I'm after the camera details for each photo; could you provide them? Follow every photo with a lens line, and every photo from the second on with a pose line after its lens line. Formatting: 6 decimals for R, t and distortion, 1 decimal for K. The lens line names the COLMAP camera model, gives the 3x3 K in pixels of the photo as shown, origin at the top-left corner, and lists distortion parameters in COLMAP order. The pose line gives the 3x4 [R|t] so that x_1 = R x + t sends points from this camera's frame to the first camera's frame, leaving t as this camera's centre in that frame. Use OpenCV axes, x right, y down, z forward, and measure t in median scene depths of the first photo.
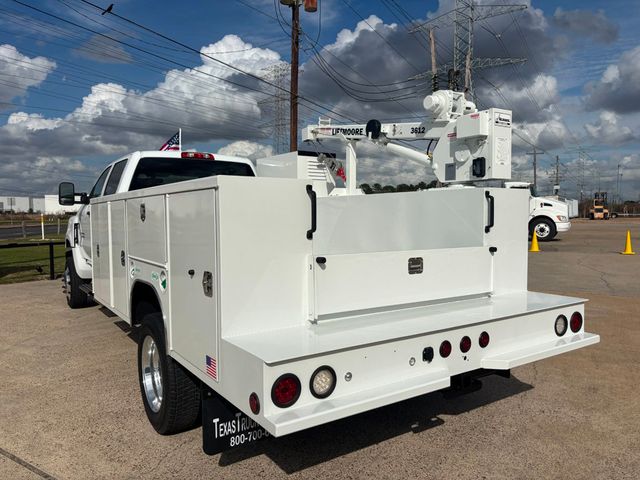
lens RADIAL K [[491.5, 0, 320.0], [0, 491.5, 240.0], [0, 0, 1]] dist [0.050818, -0.063415]
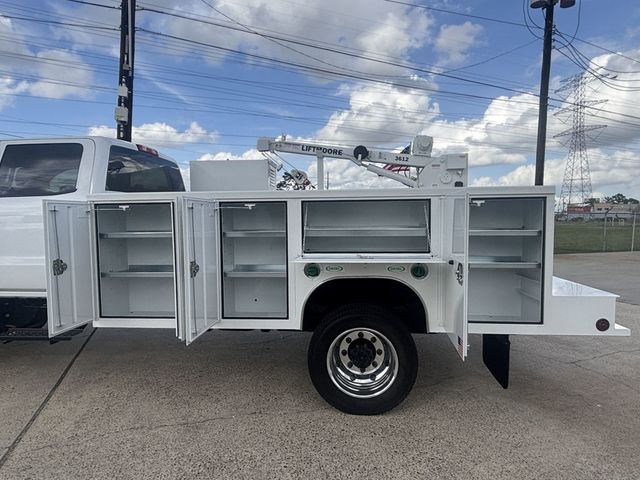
lens RADIAL K [[406.6, 0, 317.5], [0, 406.6, 243.5], [0, 0, 1]] dist [-0.011004, 0.000807]
pose [[0.787640, 0.052467, -0.613898, 0.540801], [-0.047073, 0.998580, 0.024949, -0.028536], [0.614335, 0.009247, 0.788991, 0.539028]]
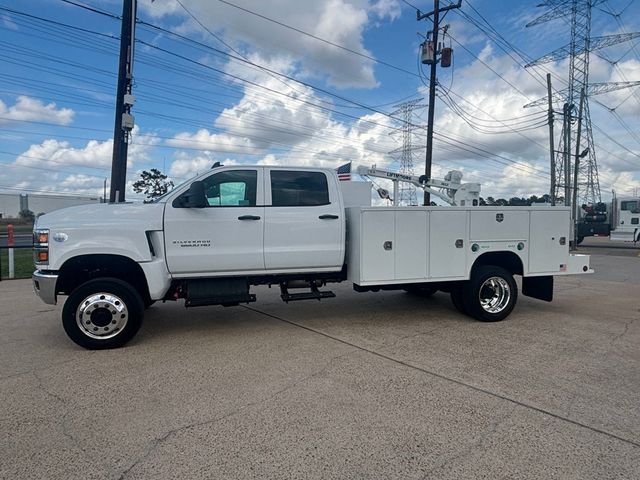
lens RADIAL K [[396.5, 0, 312.4], [0, 396.5, 245.8], [0, 0, 1]] dist [0.000350, -0.001543]
pose [[0.955971, 0.036376, -0.291199, -0.171900], [-0.033581, 0.999329, 0.014593, 0.041783], [0.291534, -0.004172, 0.956551, -0.552065]]
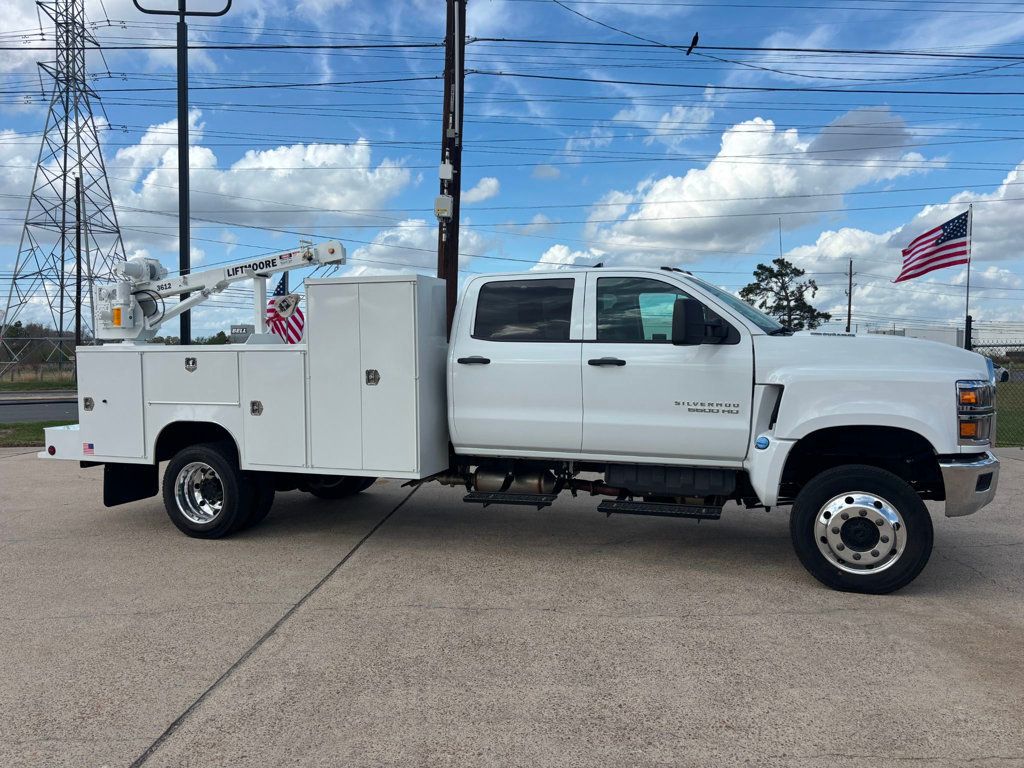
lens RADIAL K [[788.1, 0, 490.7], [0, 788.1, 388.2], [0, 0, 1]] dist [0.048193, -0.007257]
pose [[0.471894, 0.041729, -0.880667, 1.075494], [-0.048178, 0.998607, 0.021502, -0.042039], [0.880338, 0.032282, 0.473247, 0.399109]]
